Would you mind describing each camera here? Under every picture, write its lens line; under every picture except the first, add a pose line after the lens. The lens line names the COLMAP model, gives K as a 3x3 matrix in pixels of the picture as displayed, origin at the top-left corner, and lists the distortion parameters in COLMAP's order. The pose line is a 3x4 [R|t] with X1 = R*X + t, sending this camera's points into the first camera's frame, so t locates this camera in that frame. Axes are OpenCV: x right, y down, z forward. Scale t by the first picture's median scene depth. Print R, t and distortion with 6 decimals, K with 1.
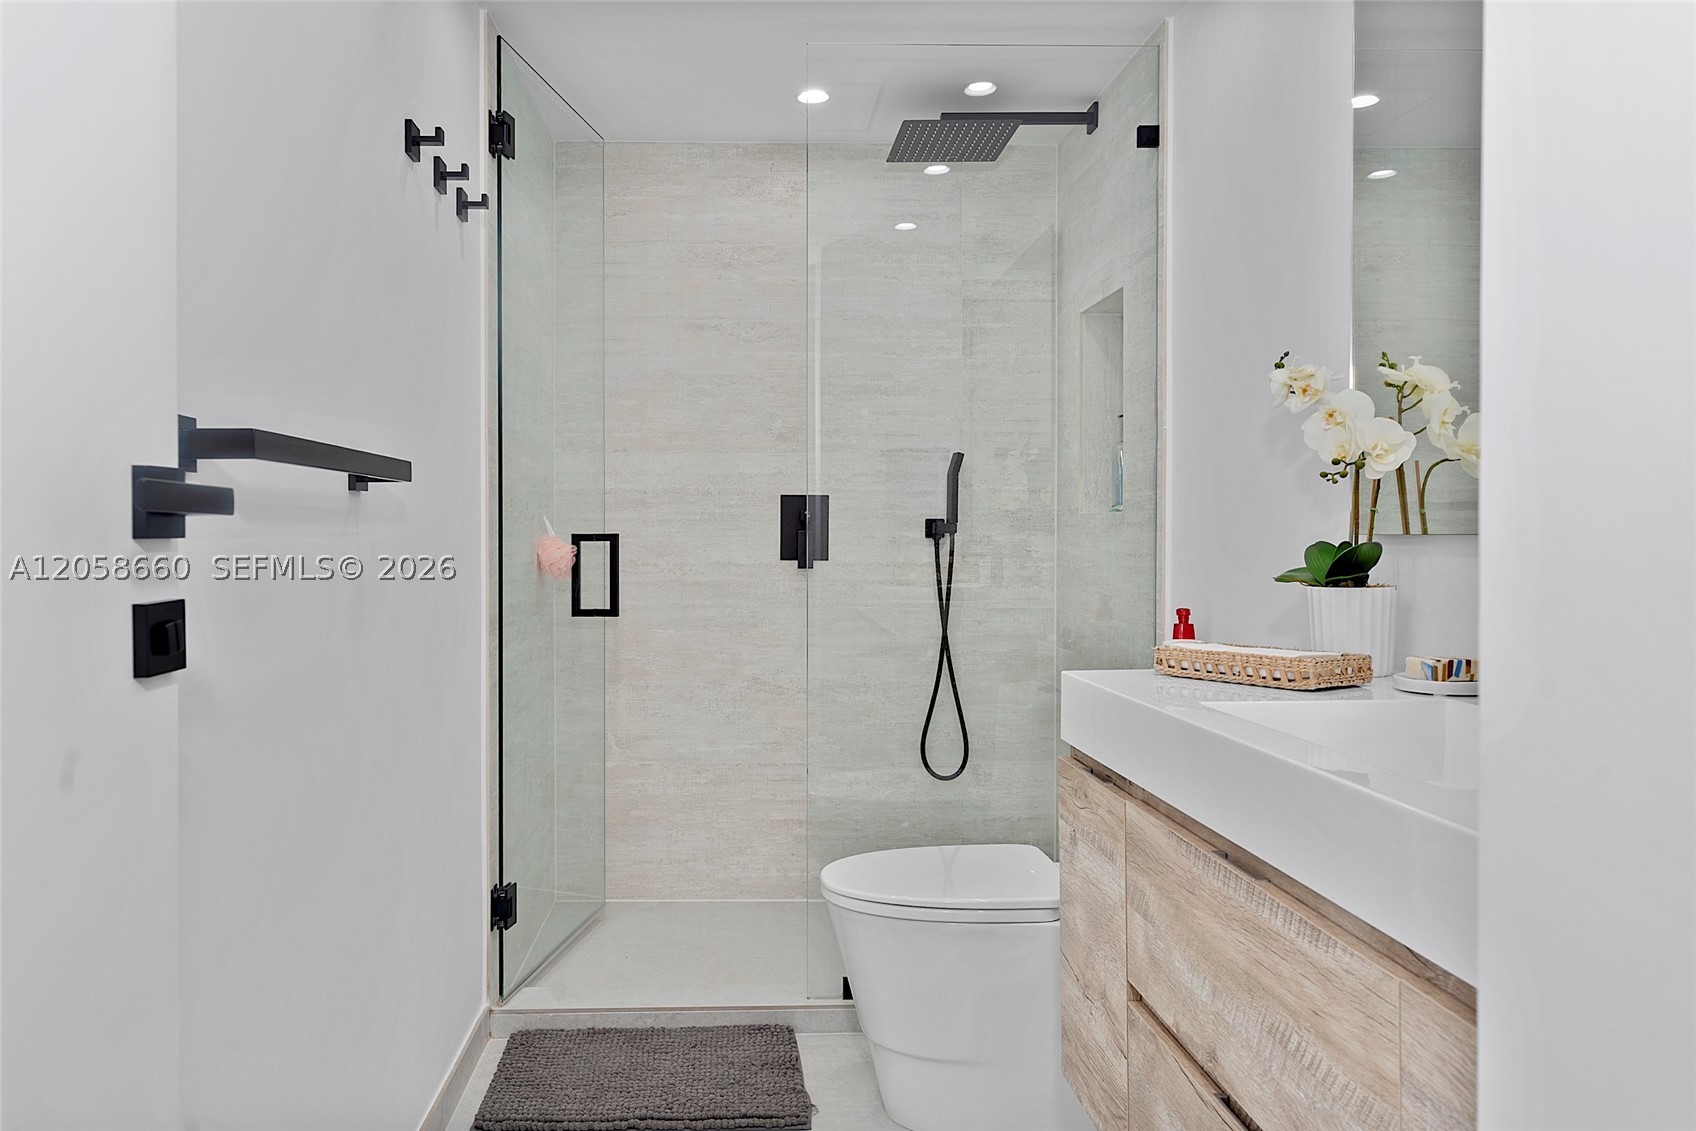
lens RADIAL K [[1178.1, 0, 806.1], [0, 1178.1, 540.5], [0, 0, 1]] dist [0.009686, 0.001765]
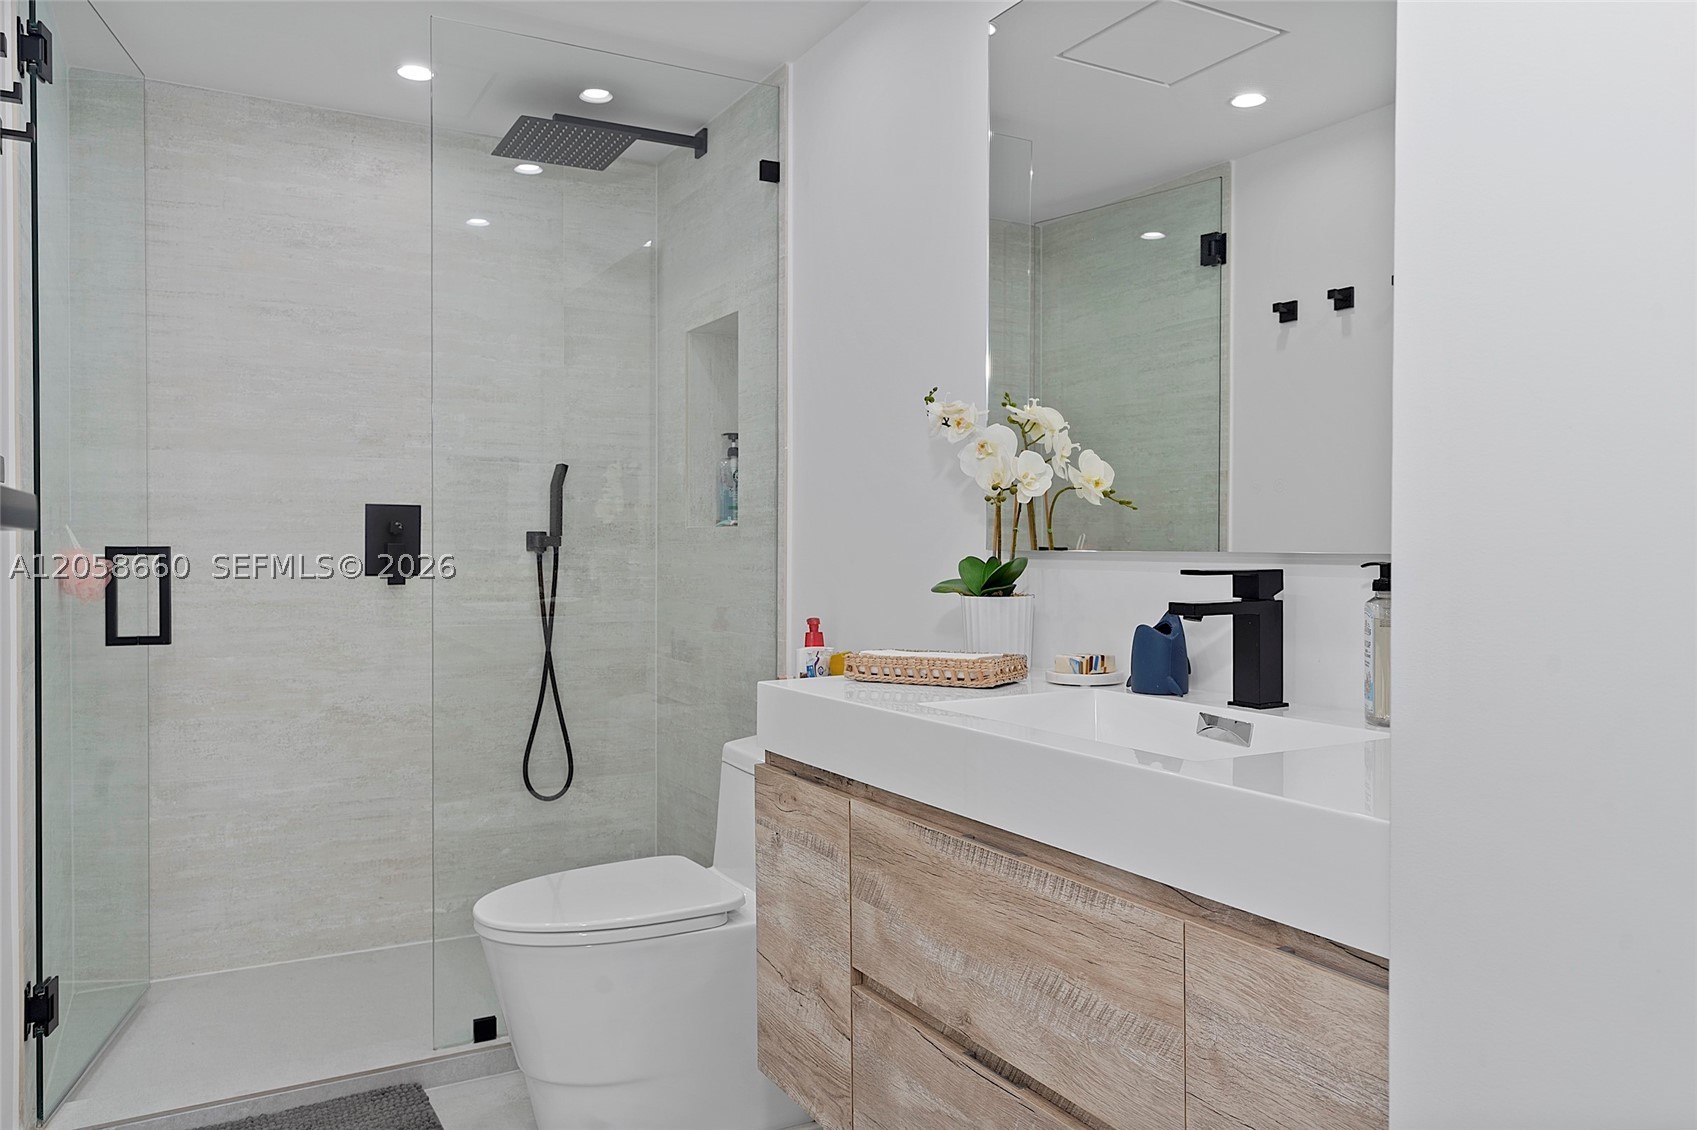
lens RADIAL K [[1178.8, 0, 851.9], [0, 1178.8, 555.3], [0, 0, 1]] dist [0.009686, 0.001765]
pose [[0.893686, -0.000628, 0.448692, -0.123845], [-0.000790, 0.999995, 0.002973, -0.002644], [-0.448692, -0.003012, 0.893682, 0.025267]]
